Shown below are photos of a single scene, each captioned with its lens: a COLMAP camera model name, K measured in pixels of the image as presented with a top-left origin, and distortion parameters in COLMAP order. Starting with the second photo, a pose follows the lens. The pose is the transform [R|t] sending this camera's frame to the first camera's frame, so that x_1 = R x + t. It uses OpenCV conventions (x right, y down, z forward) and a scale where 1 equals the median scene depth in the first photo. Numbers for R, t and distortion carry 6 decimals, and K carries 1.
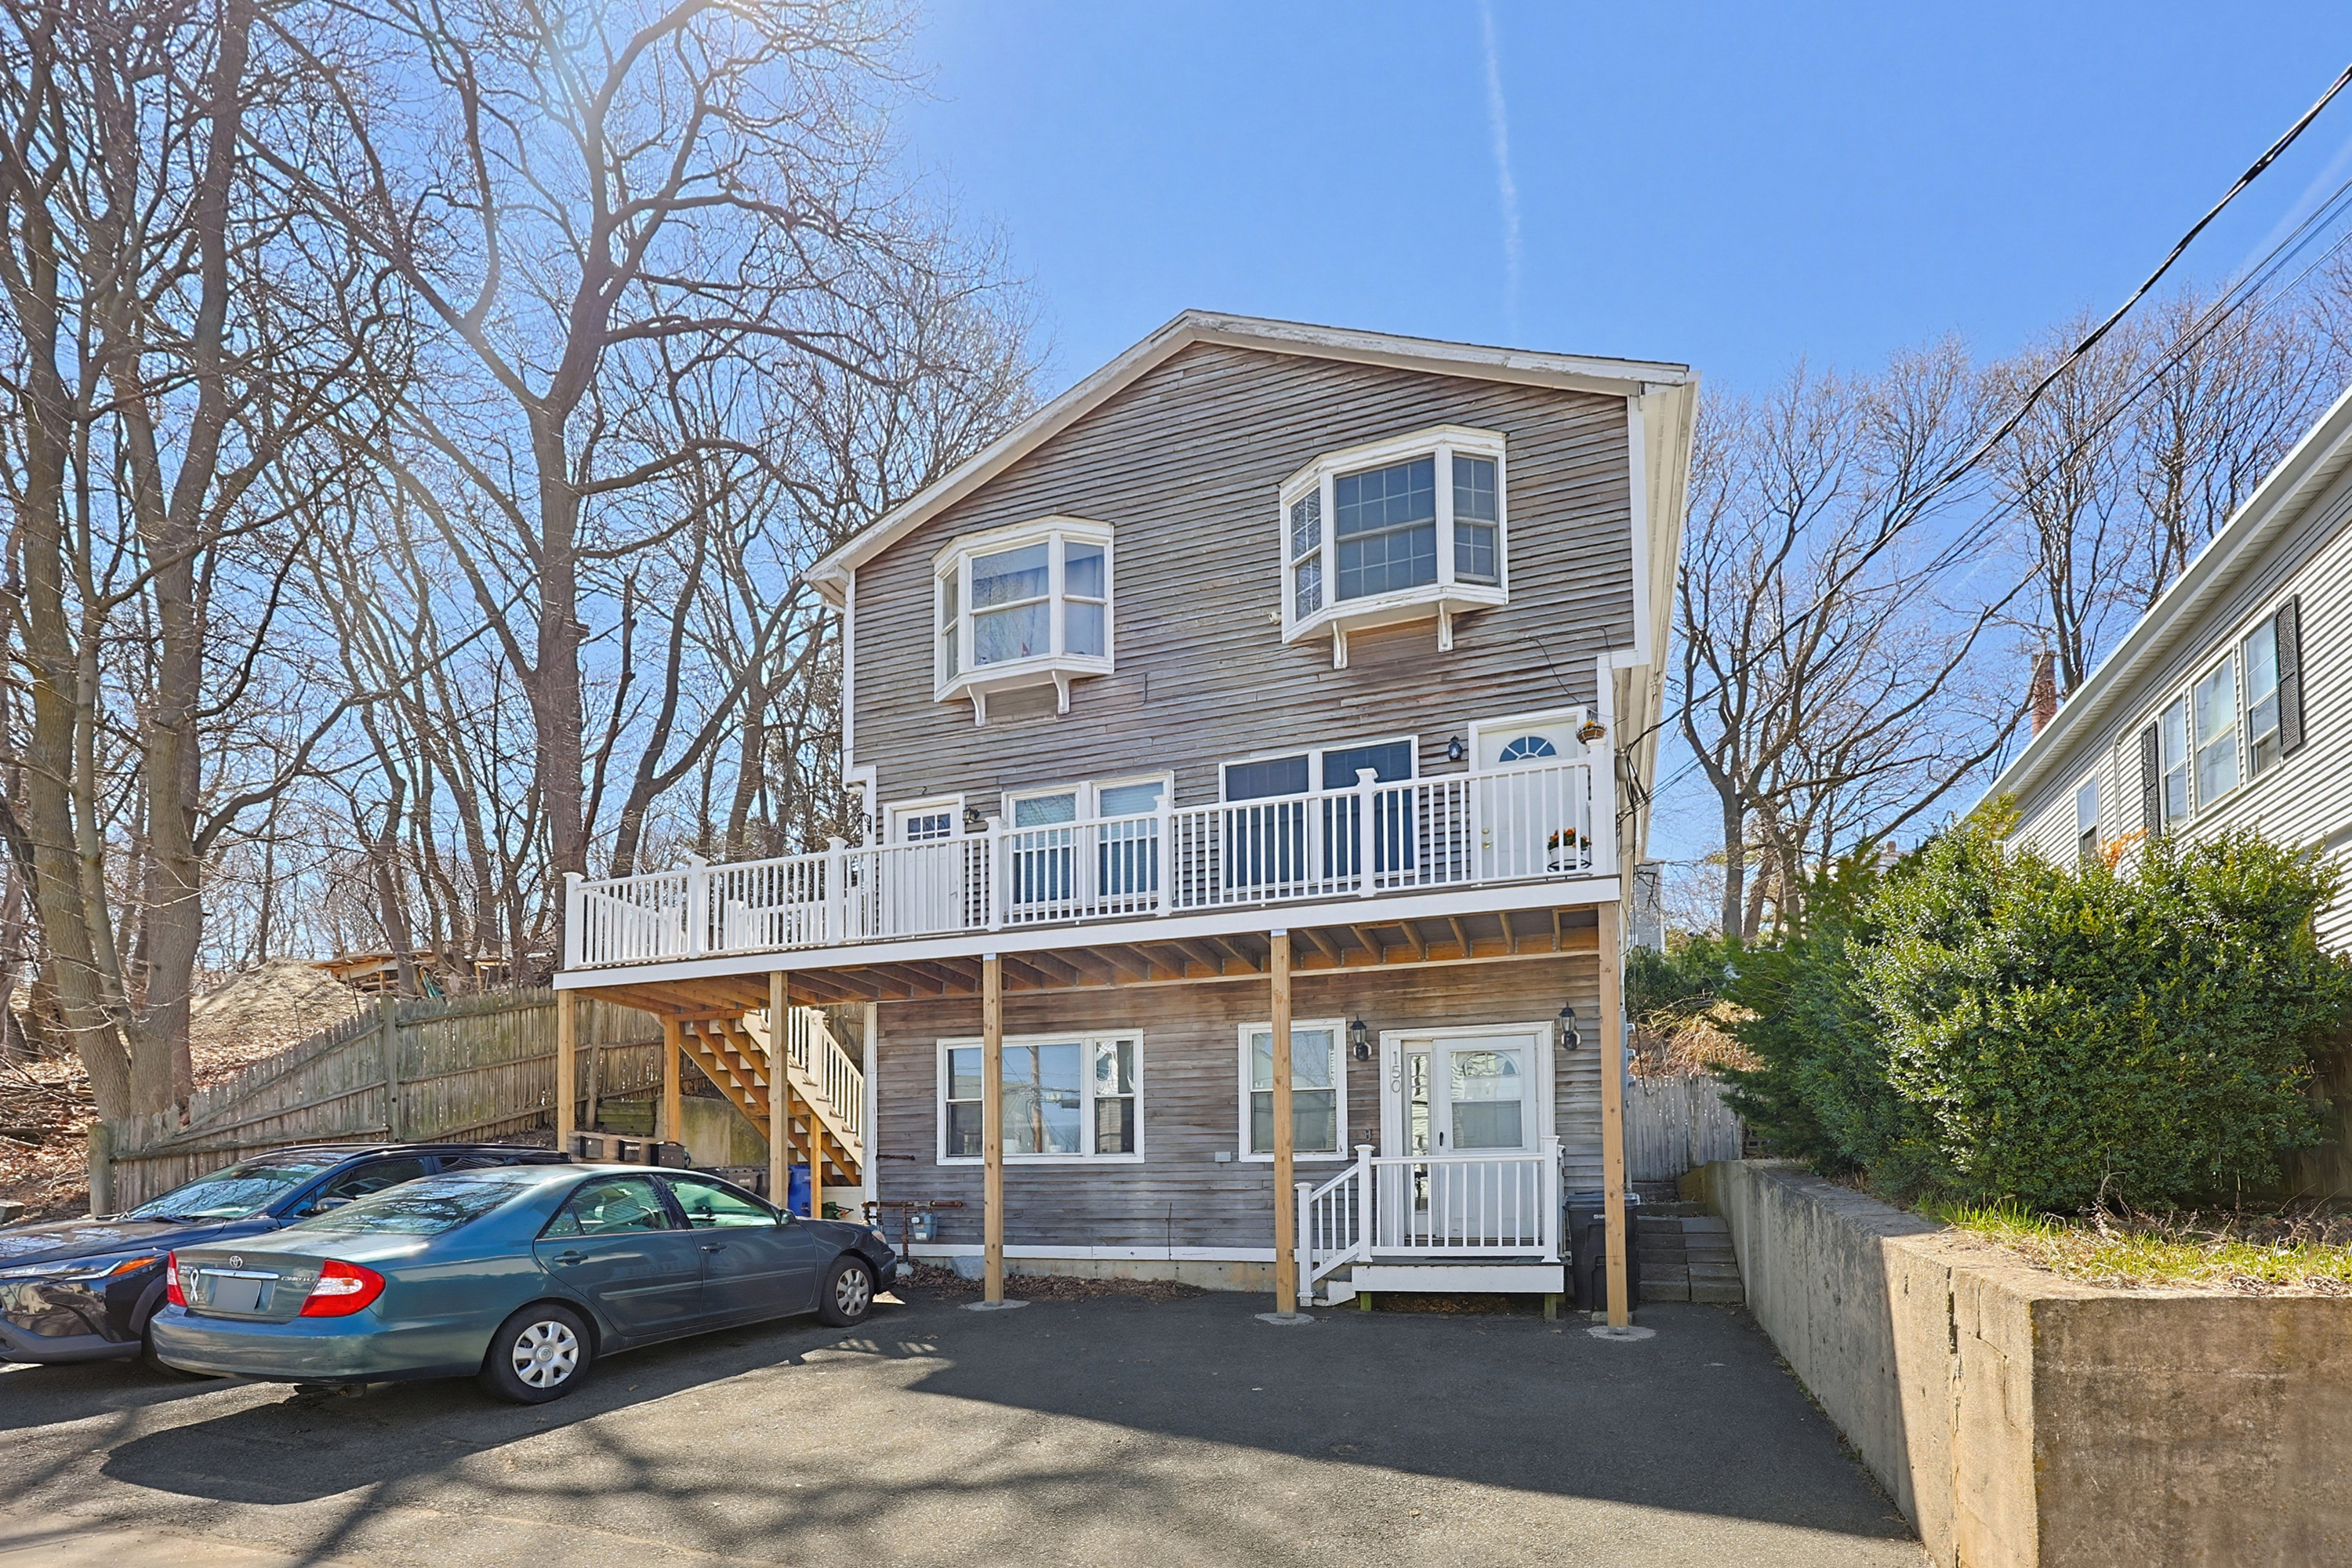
lens RADIAL K [[959.0, 0, 1175.4], [0, 959.0, 891.1], [0, 0, 1]] dist [-0.001845, -0.000050]
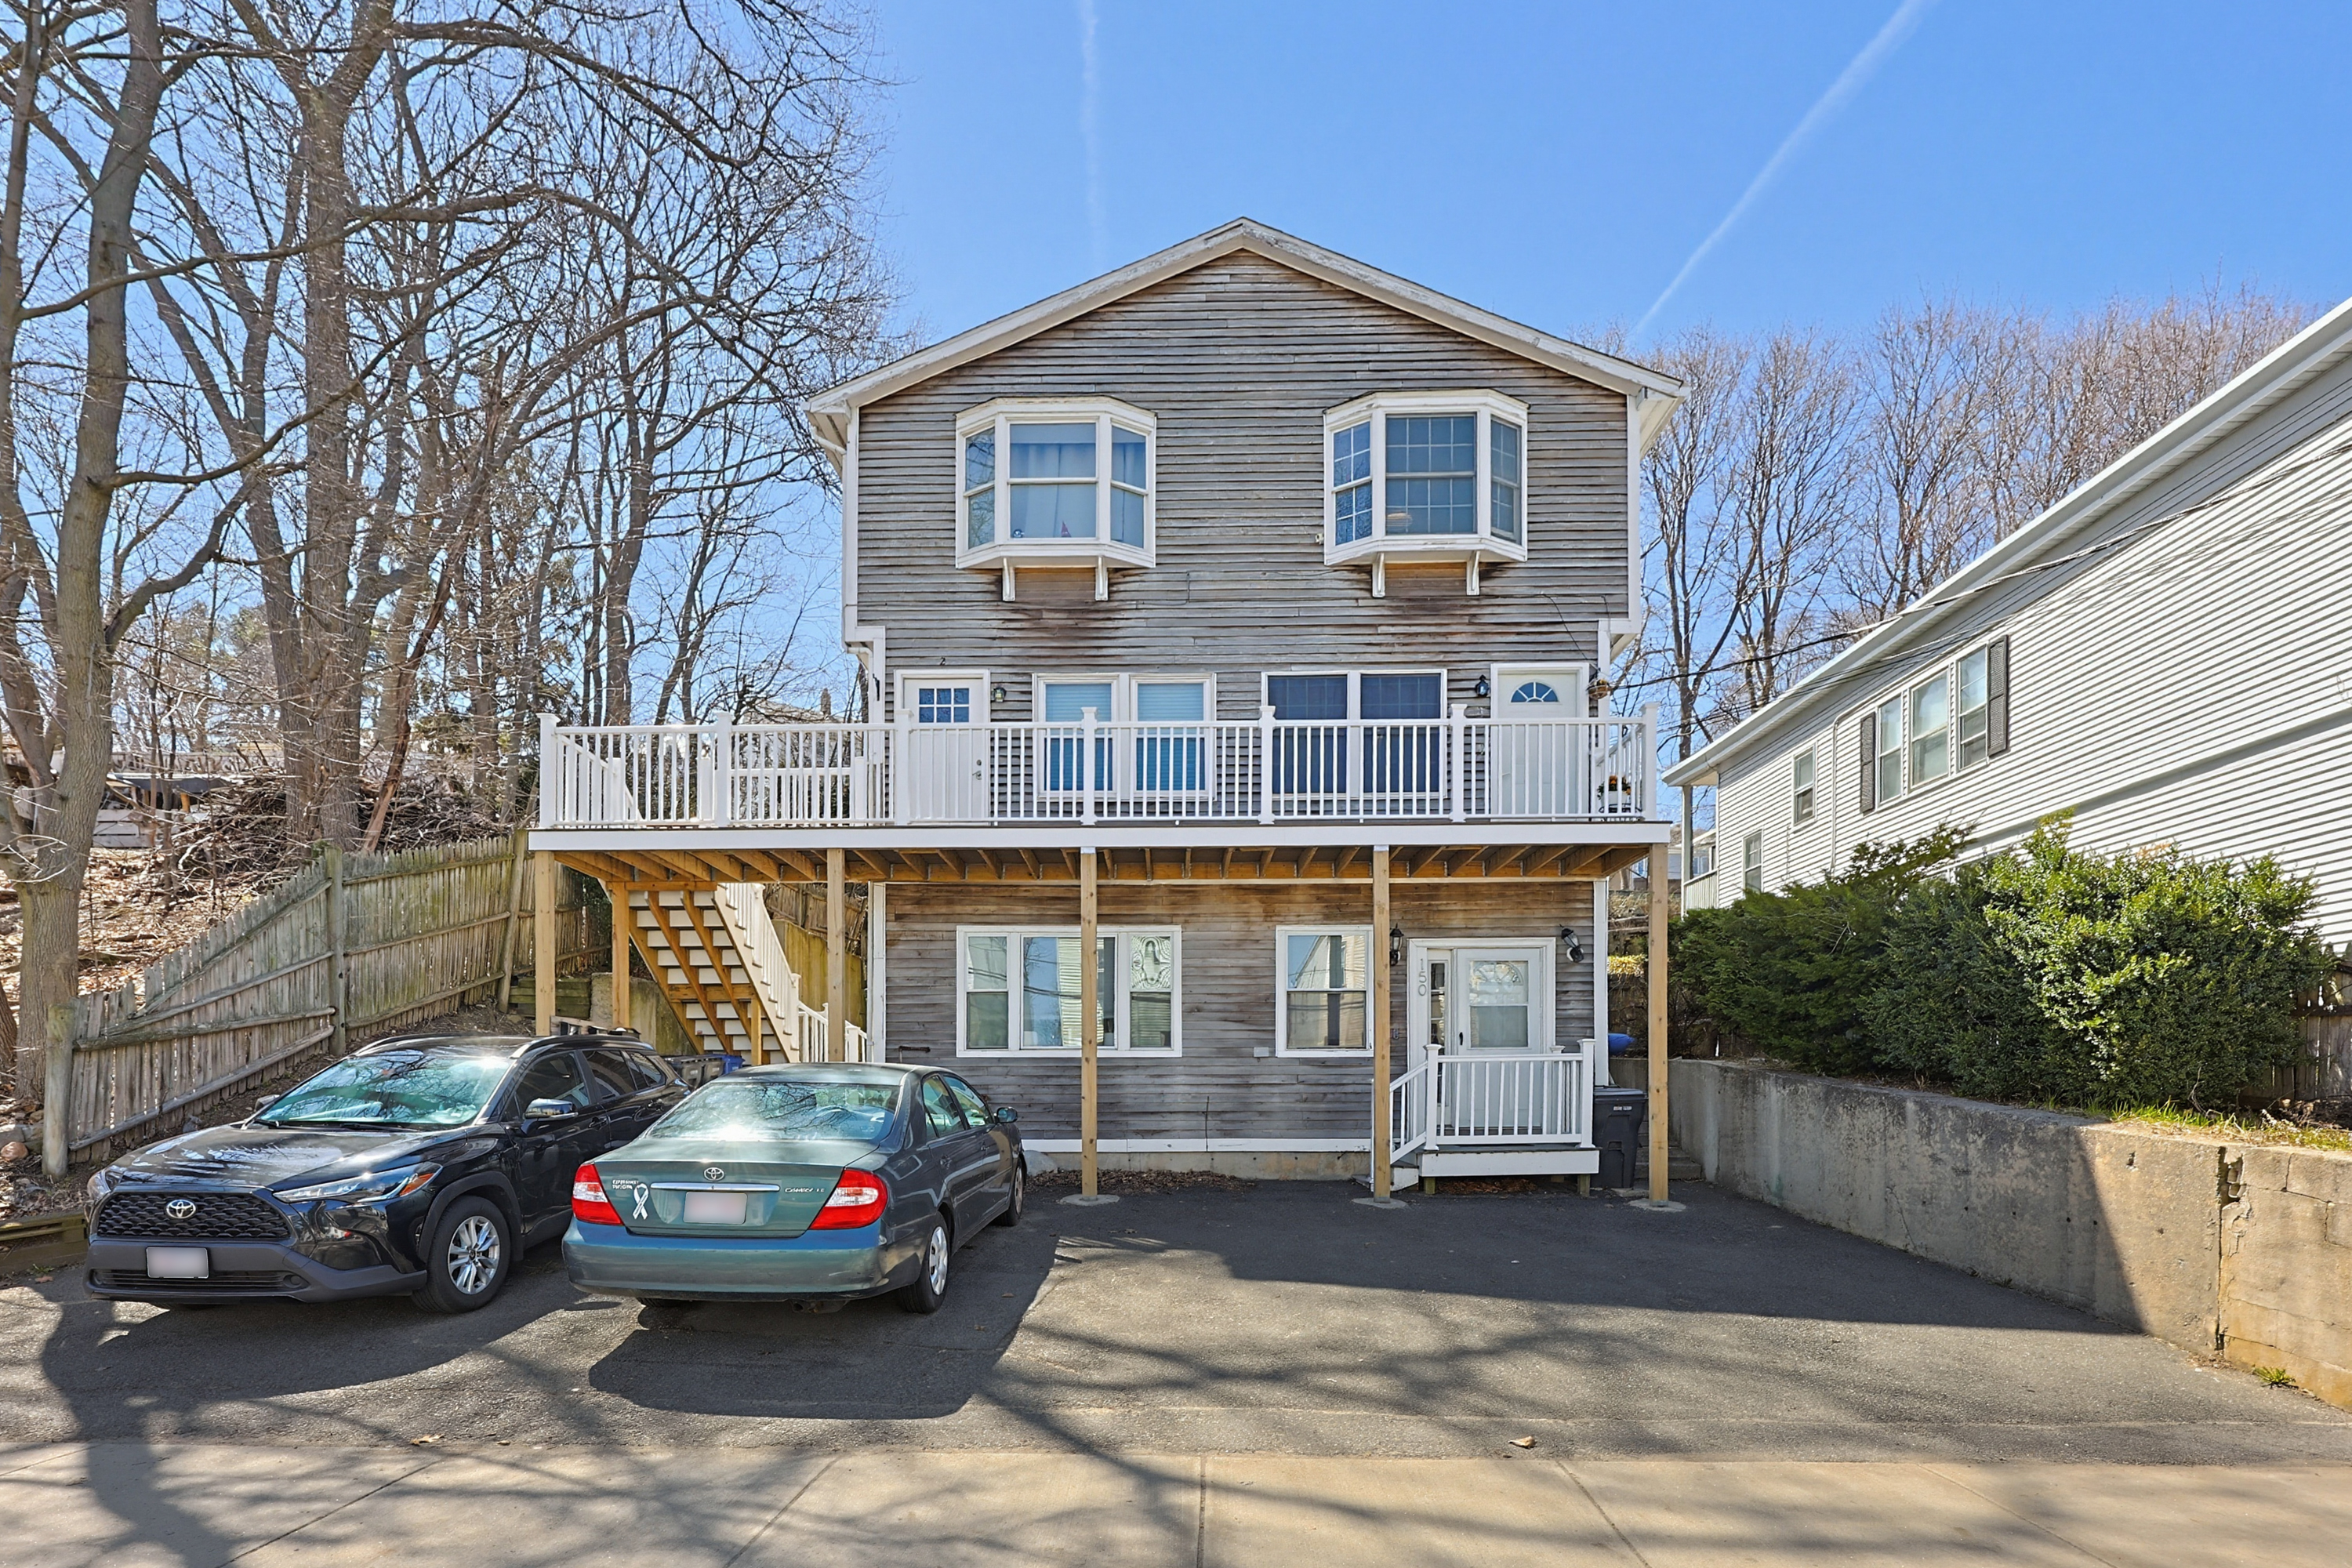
lens RADIAL K [[982.3, 0, 1216.8], [0, 982.3, 789.8], [0, 0, 1]] dist [-0.002239, -0.000282]
pose [[0.956678, 0.083569, 0.278898, -0.293979], [-0.088393, 0.996074, 0.004743, -0.007974], [-0.277407, -0.029190, 0.960309, -0.005553]]
